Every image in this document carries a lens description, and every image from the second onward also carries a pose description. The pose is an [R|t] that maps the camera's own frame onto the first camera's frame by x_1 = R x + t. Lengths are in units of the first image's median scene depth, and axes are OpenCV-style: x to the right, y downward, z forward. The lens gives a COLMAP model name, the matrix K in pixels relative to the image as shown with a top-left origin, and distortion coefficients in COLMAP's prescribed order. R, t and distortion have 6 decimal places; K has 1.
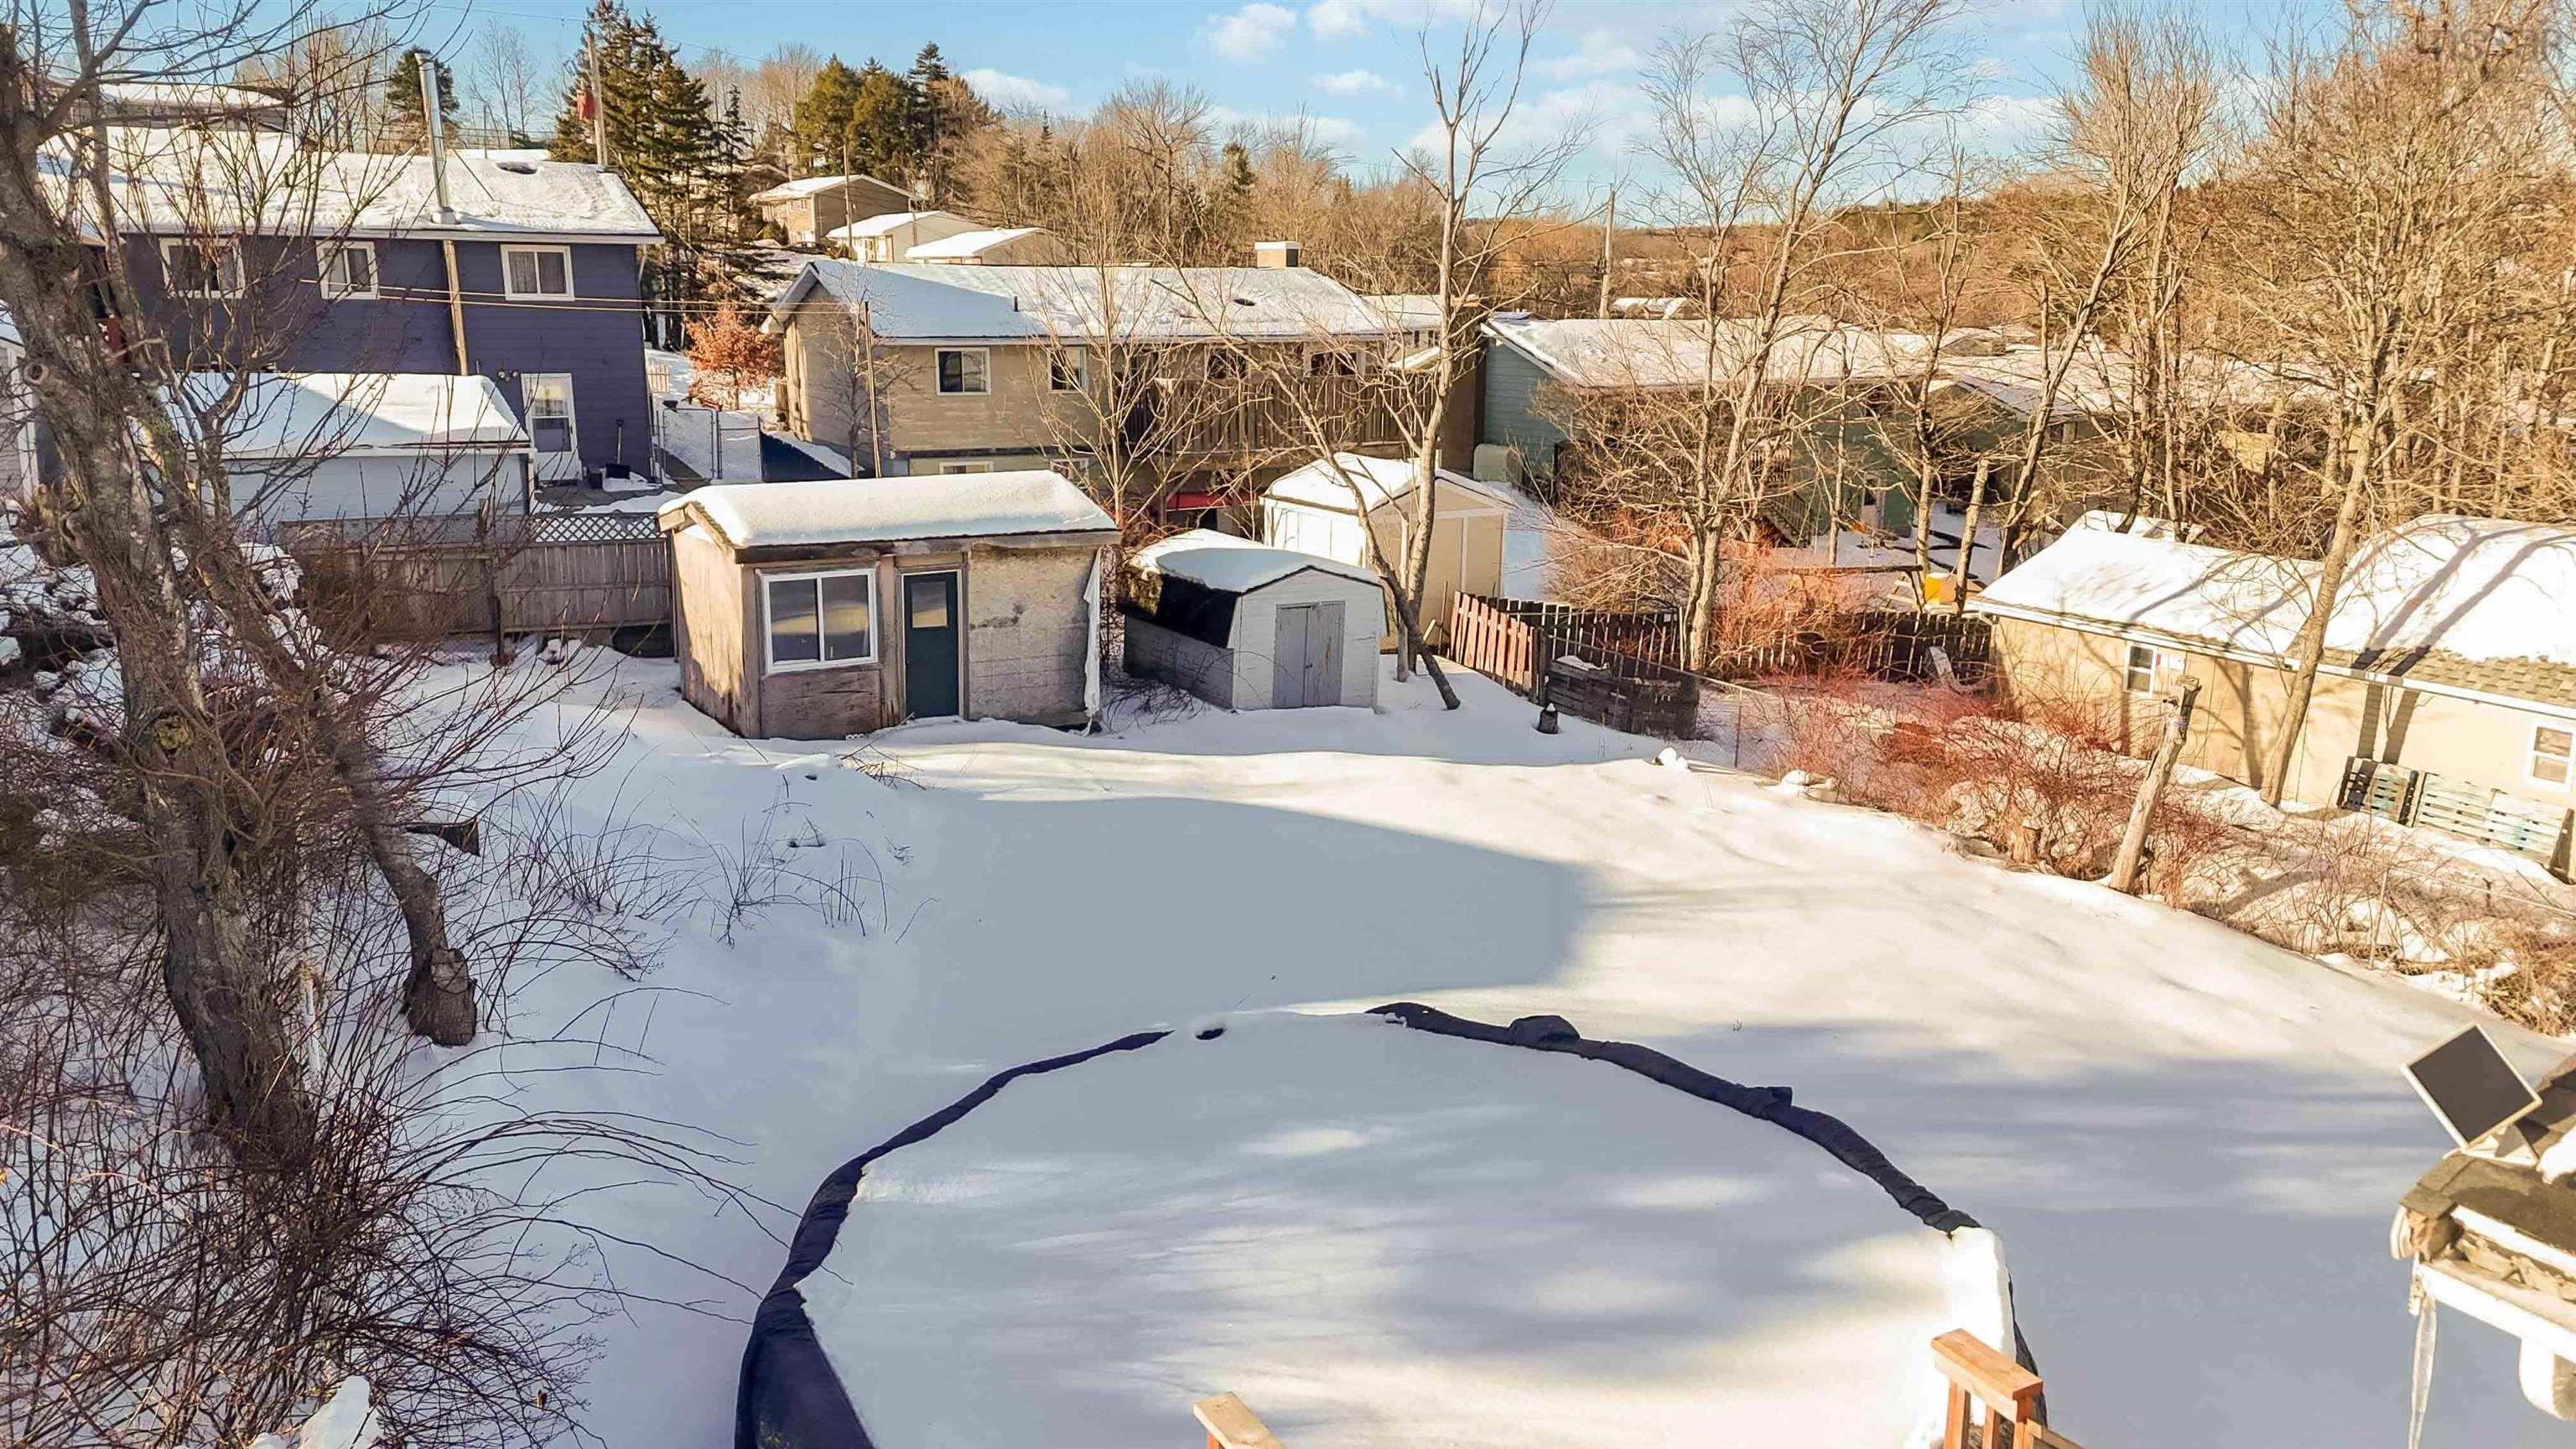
lens RADIAL K [[1948.2, 0, 1288.0], [0, 1948.2, 724.5], [0, 0, 1]] dist [0.091515, -0.082215]
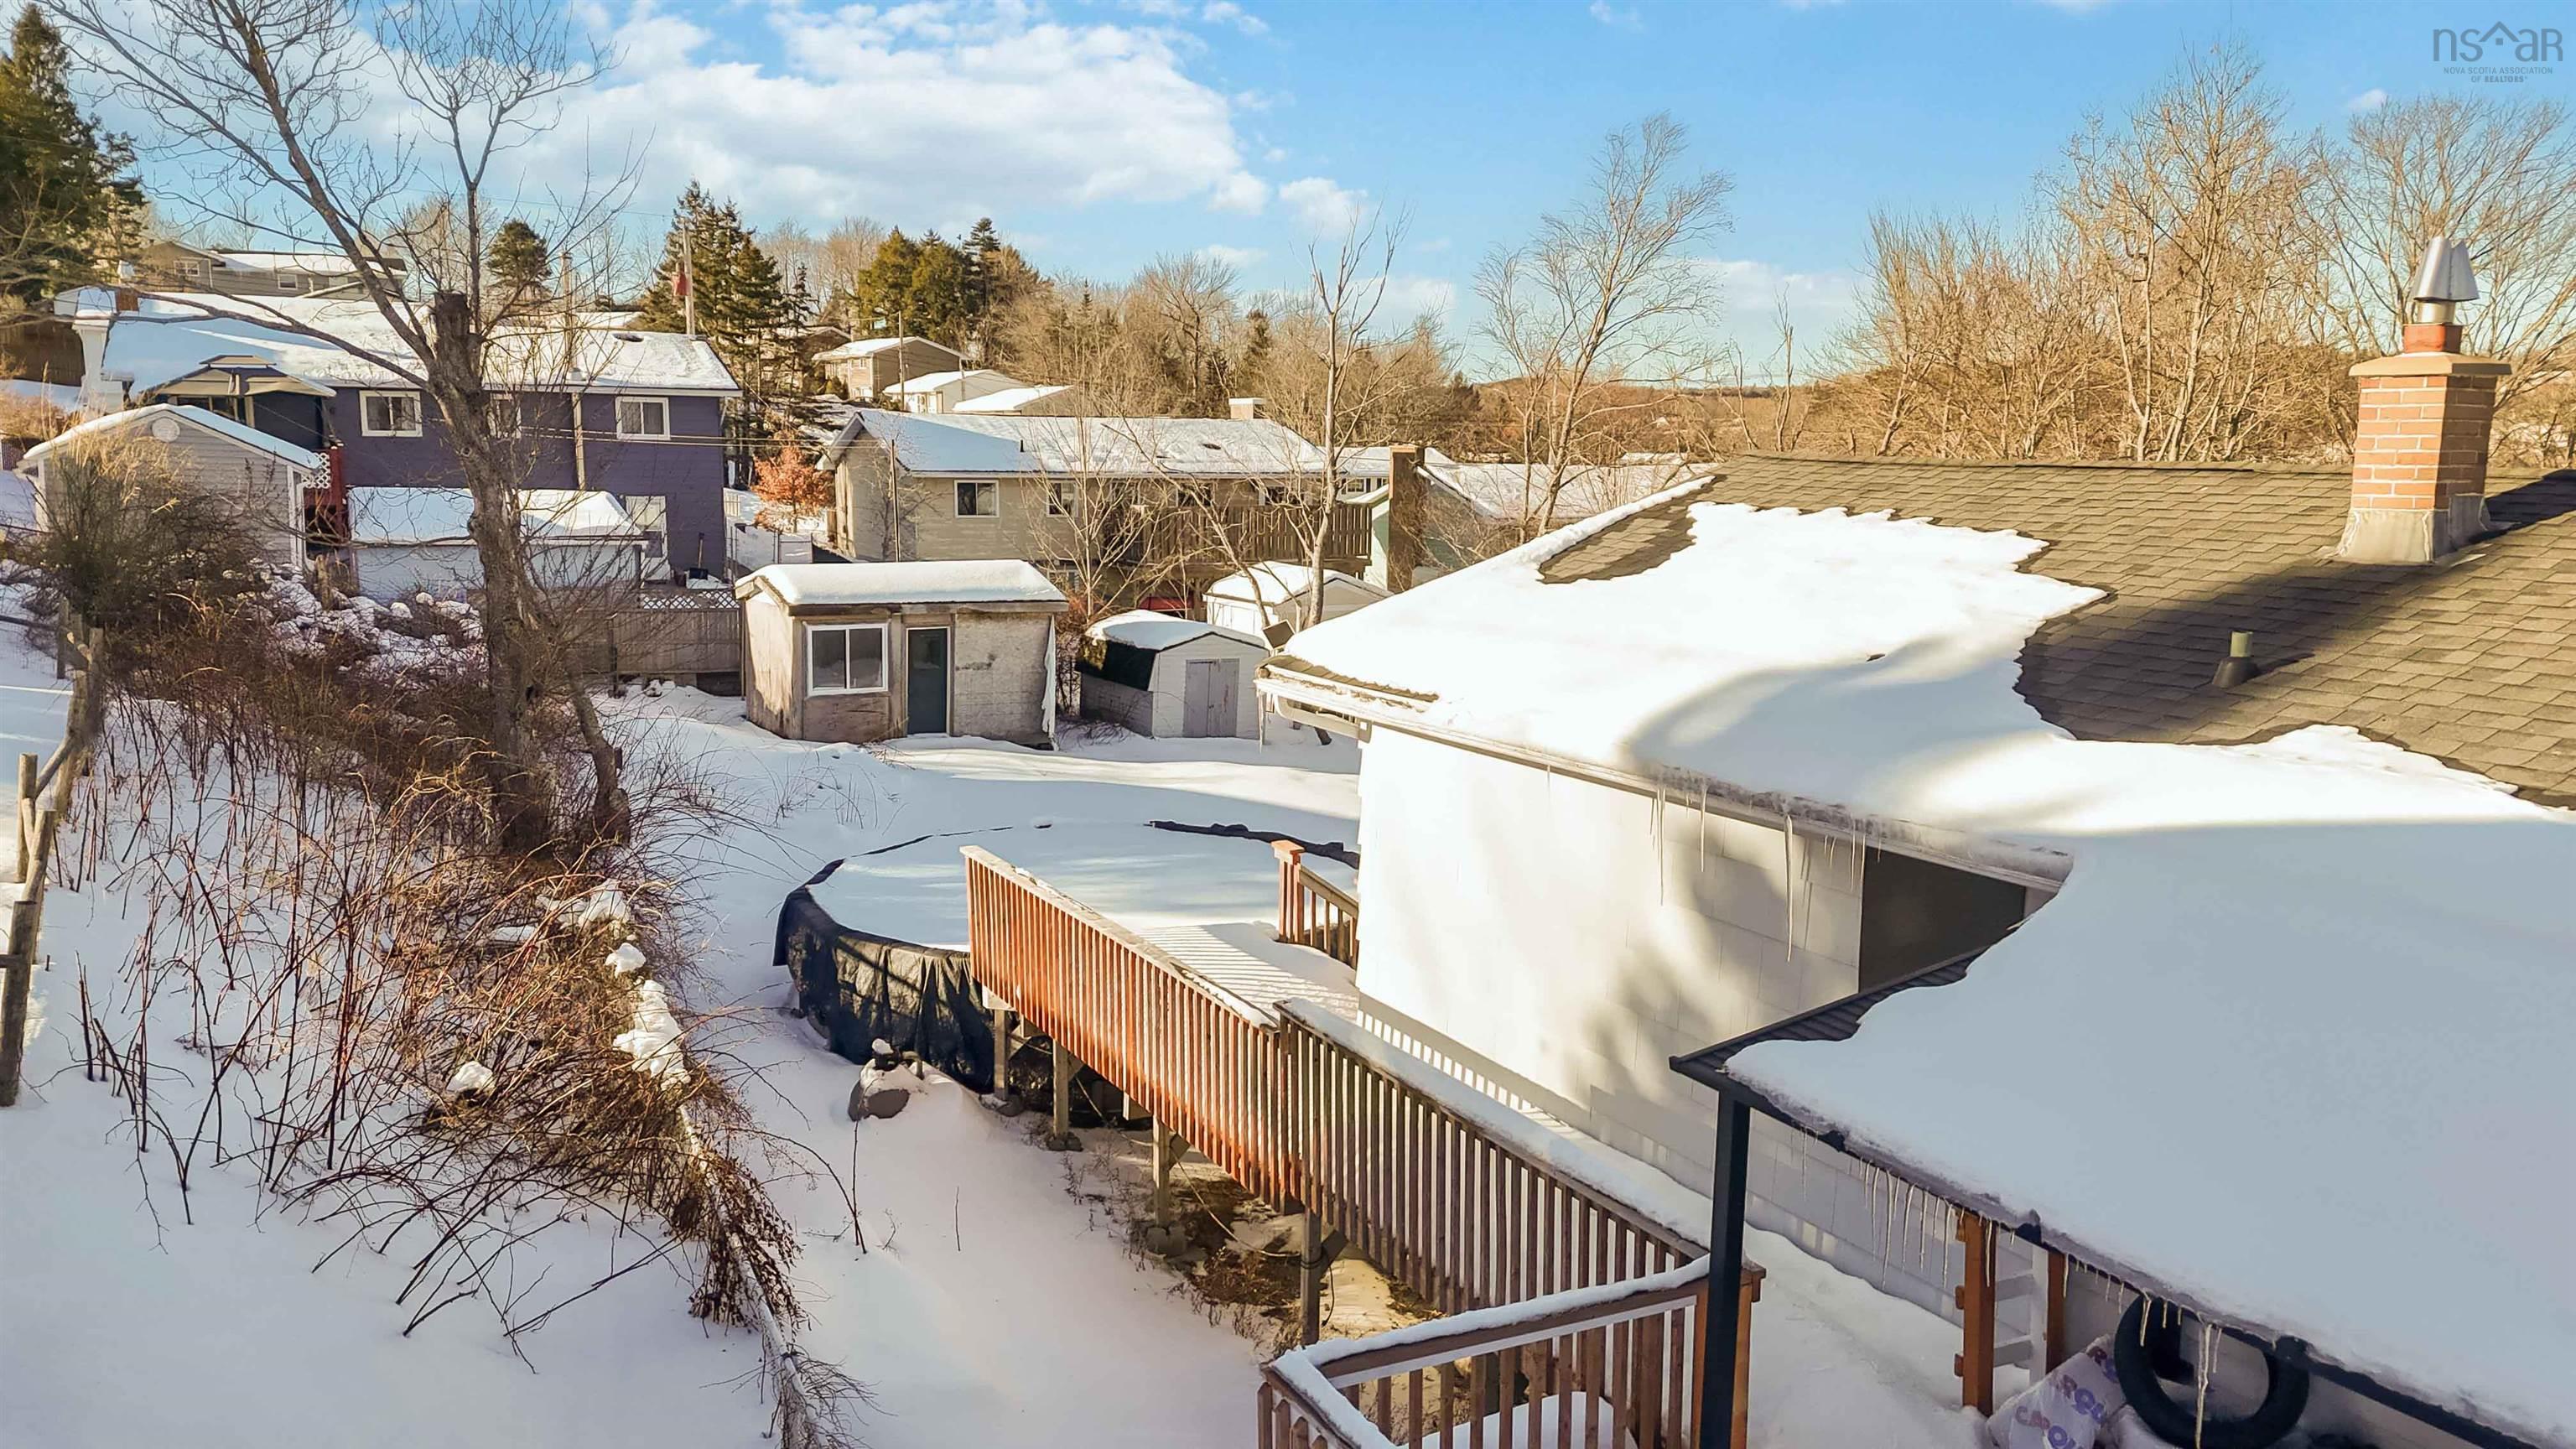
lens RADIAL K [[1948.2, 0, 1288.0], [0, 1948.2, 724.5], [0, 0, 1]] dist [0.091515, -0.082215]
pose [[0.999649, 0.011280, -0.023968, 0.048609], [-0.013091, 0.996962, -0.076783, 0.042635], [0.023029, 0.077070, 0.996760, -0.169626]]
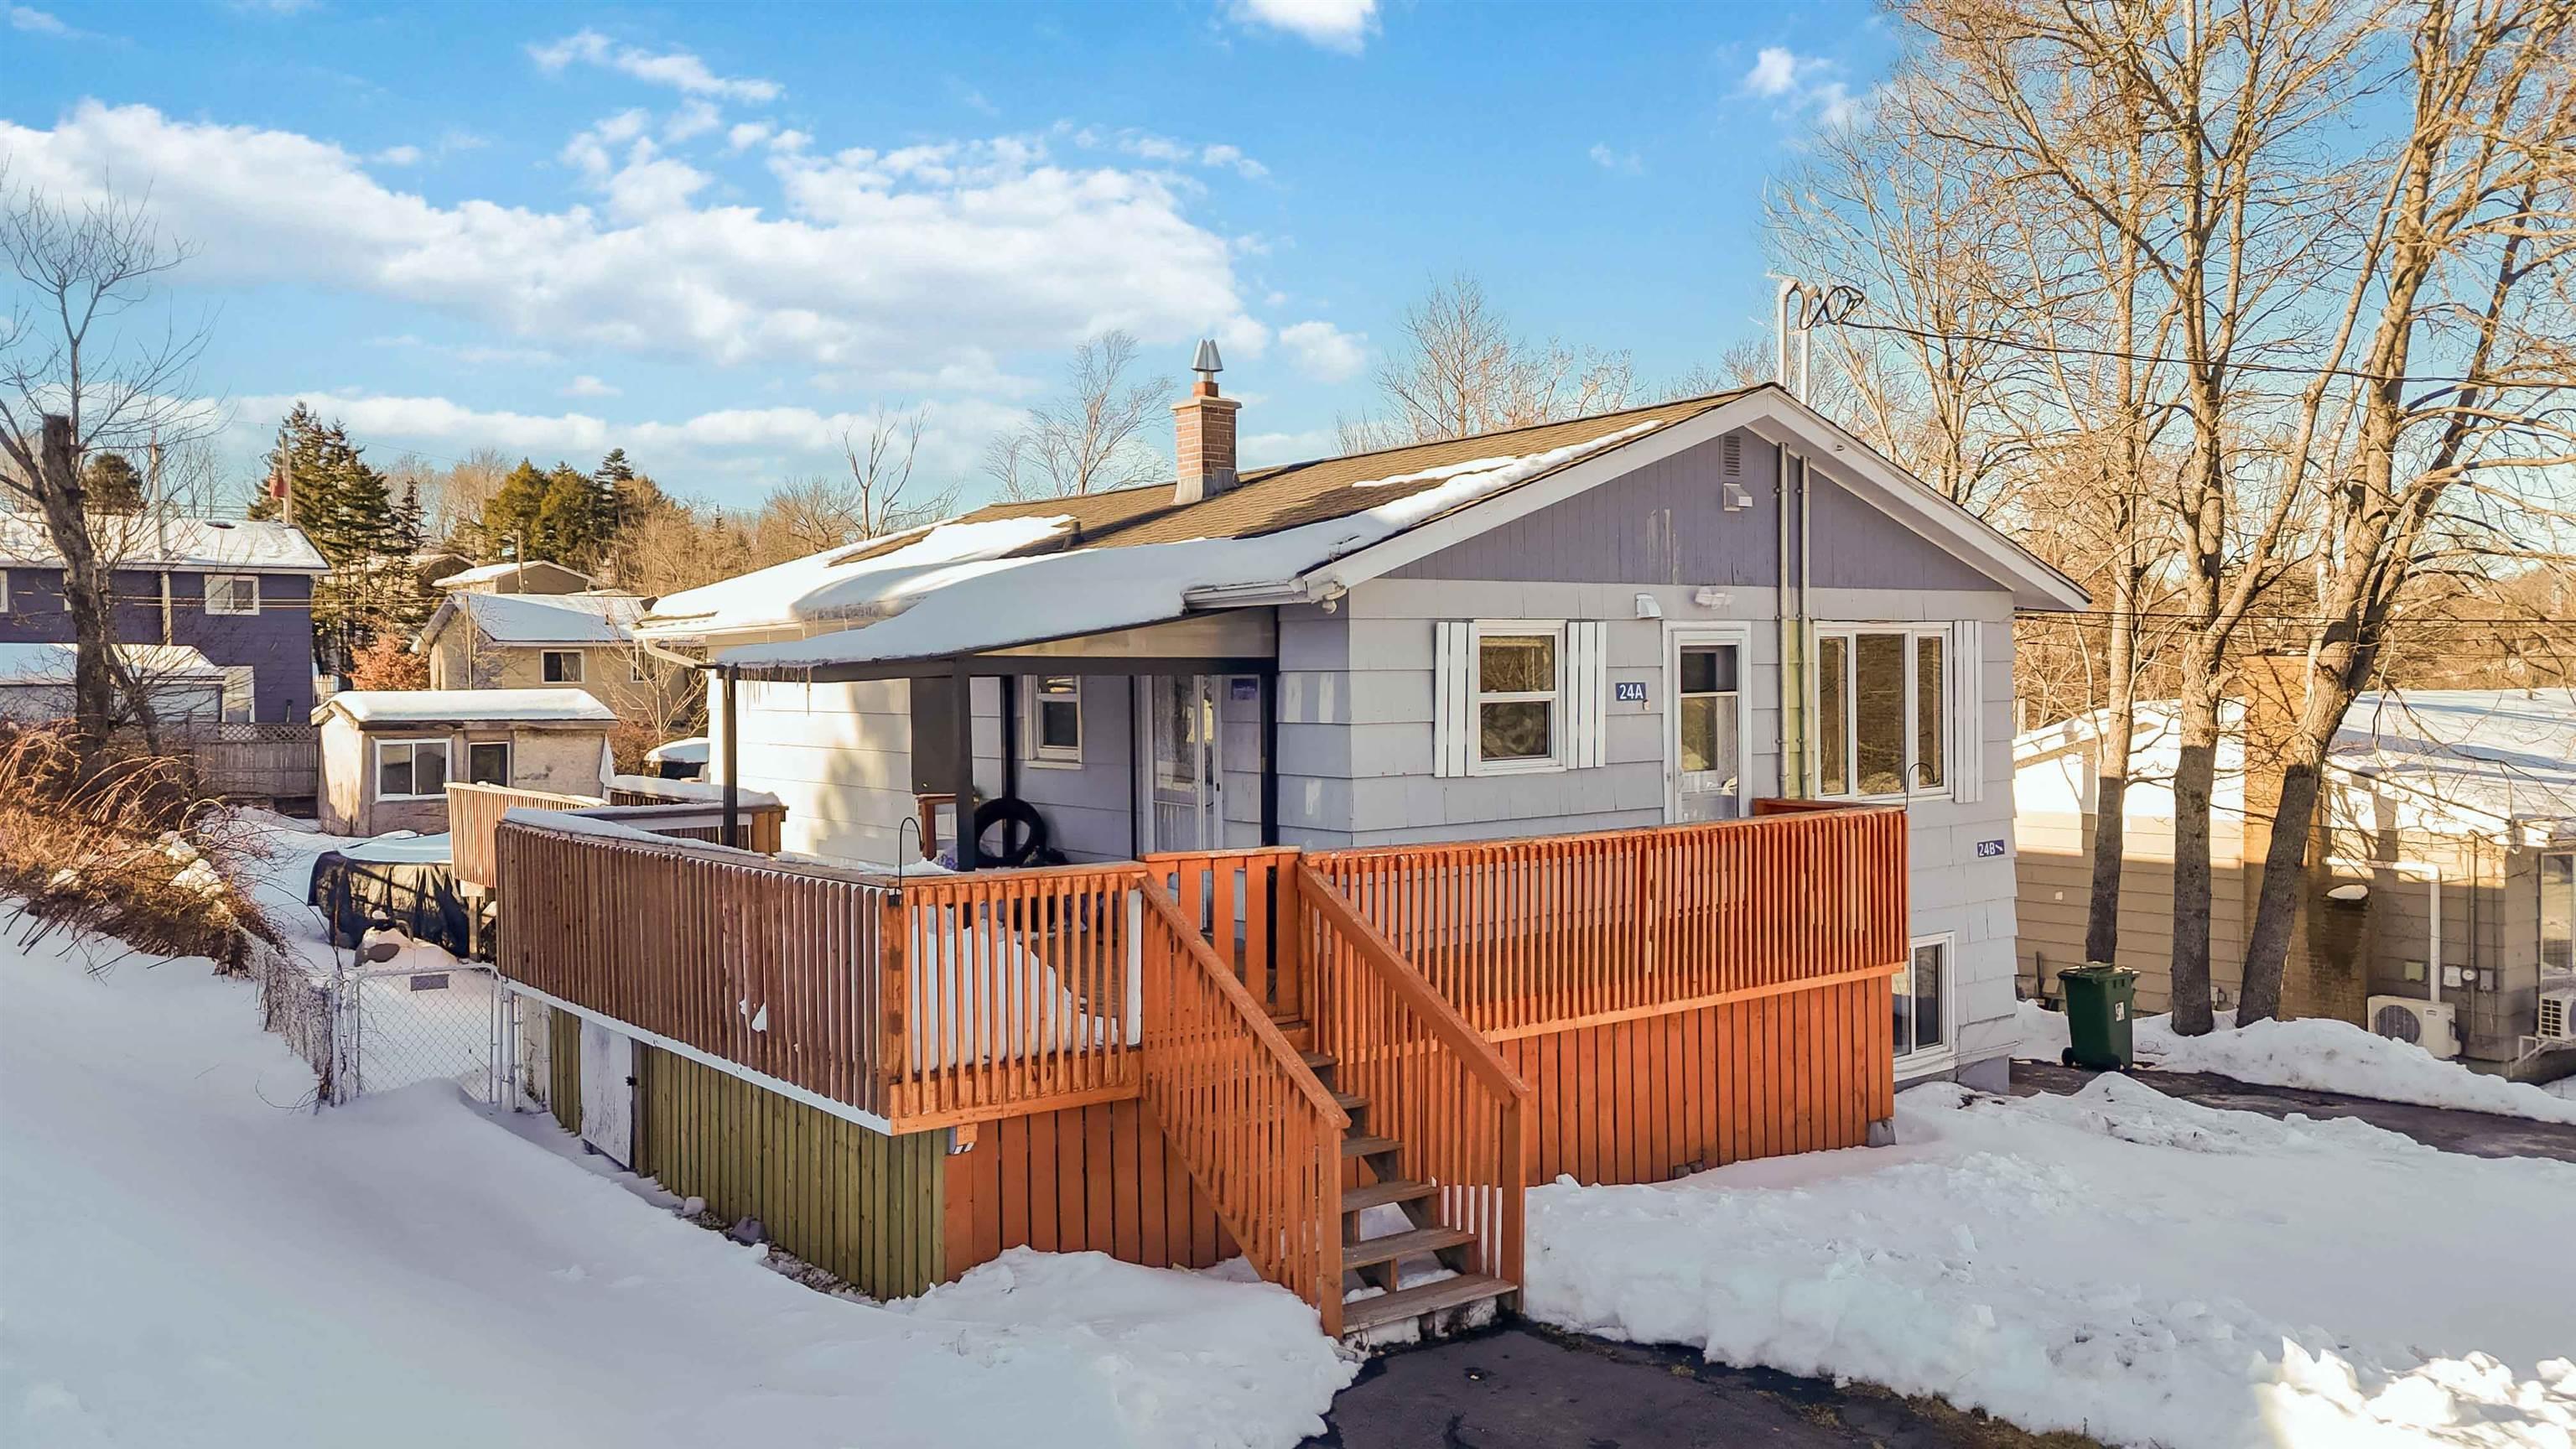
lens RADIAL K [[1948.2, 0, 1288.0], [0, 1948.2, 724.5], [0, 0, 1]] dist [0.091515, -0.082215]
pose [[0.989803, -0.016313, 0.141503, 0.108597], [0.043537, 0.980526, -0.191504, 0.112478], [-0.135623, 0.195712, 0.971238, -0.305801]]
